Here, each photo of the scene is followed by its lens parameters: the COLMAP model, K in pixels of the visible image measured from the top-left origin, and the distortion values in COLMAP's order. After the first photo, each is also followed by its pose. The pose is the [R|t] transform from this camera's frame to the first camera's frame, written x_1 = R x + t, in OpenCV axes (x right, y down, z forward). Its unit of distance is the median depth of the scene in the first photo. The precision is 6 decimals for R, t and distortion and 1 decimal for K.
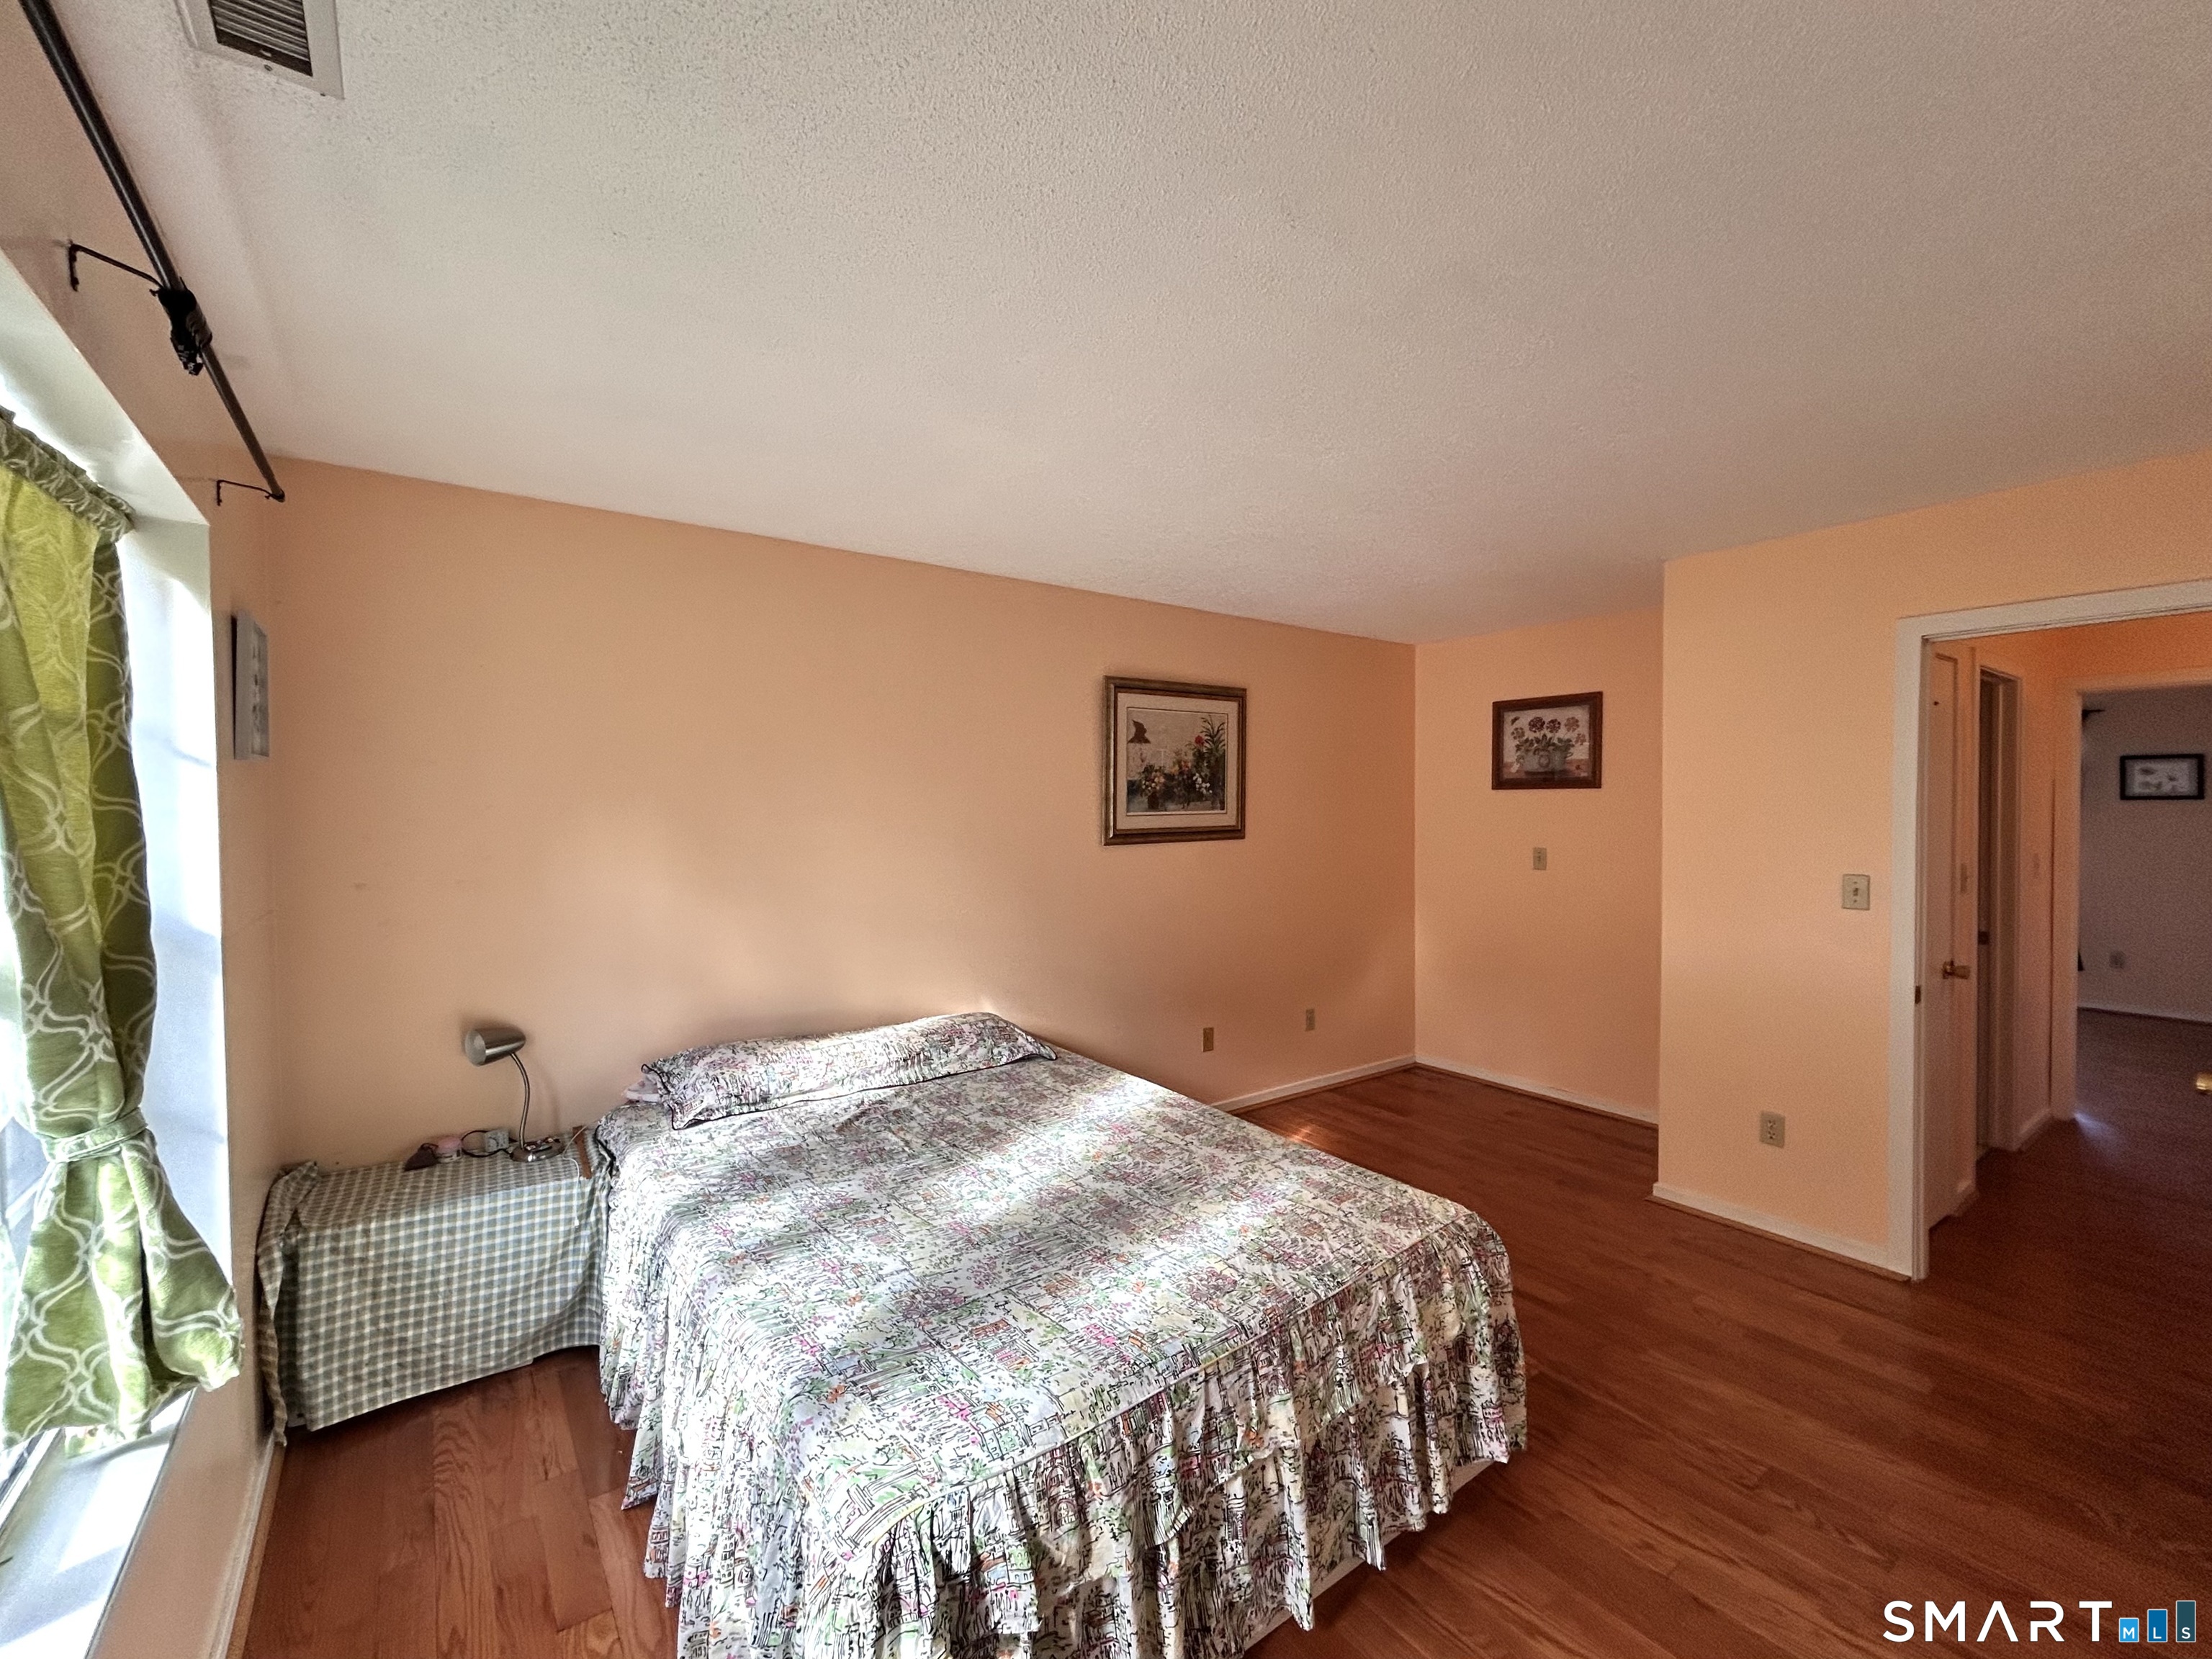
lens RADIAL K [[910.4, 0, 1102.0], [0, 910.4, 825.8], [0, 0, 1]] dist [-0.001614, 0.000031]
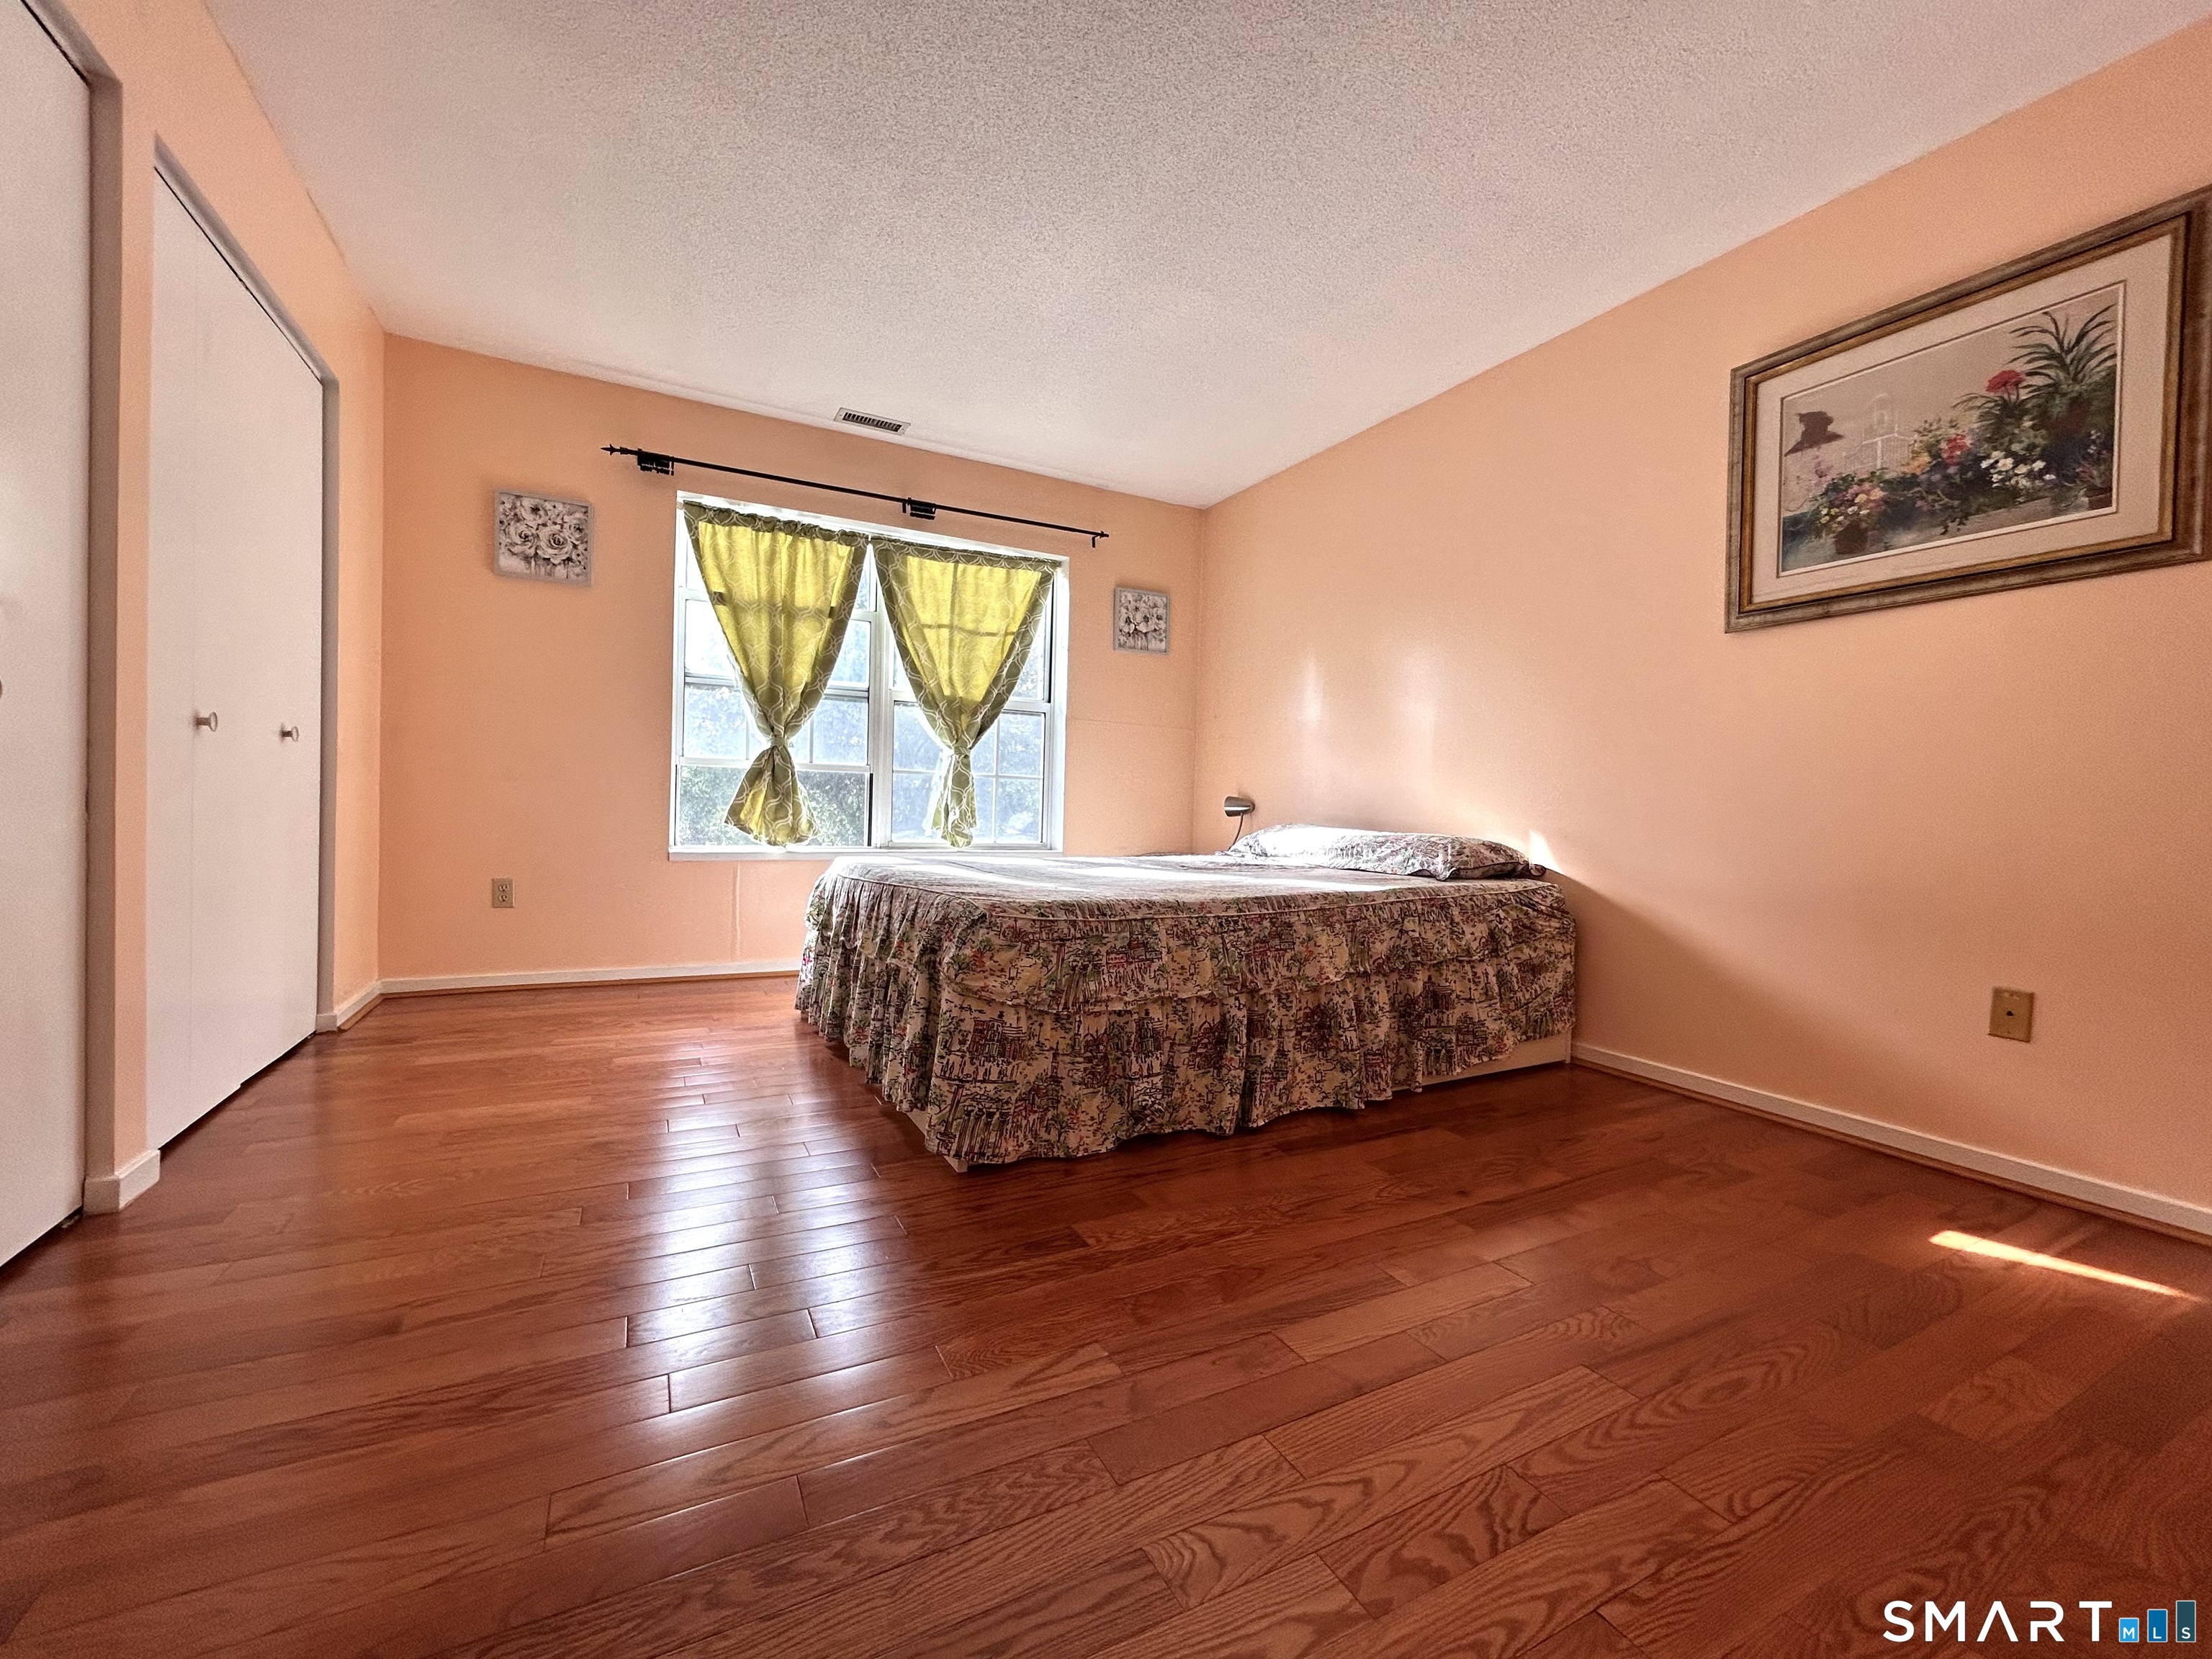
lens RADIAL K [[910.4, 0, 1111.2], [0, 910.4, 821.0], [0, 0, 1]] dist [-0.001614, 0.000031]
pose [[-0.144228, 0.013841, -0.989448, 0.680372], [-0.044734, 0.998789, 0.020492, 0.155638], [0.988533, 0.047218, -0.143434, 0.642179]]
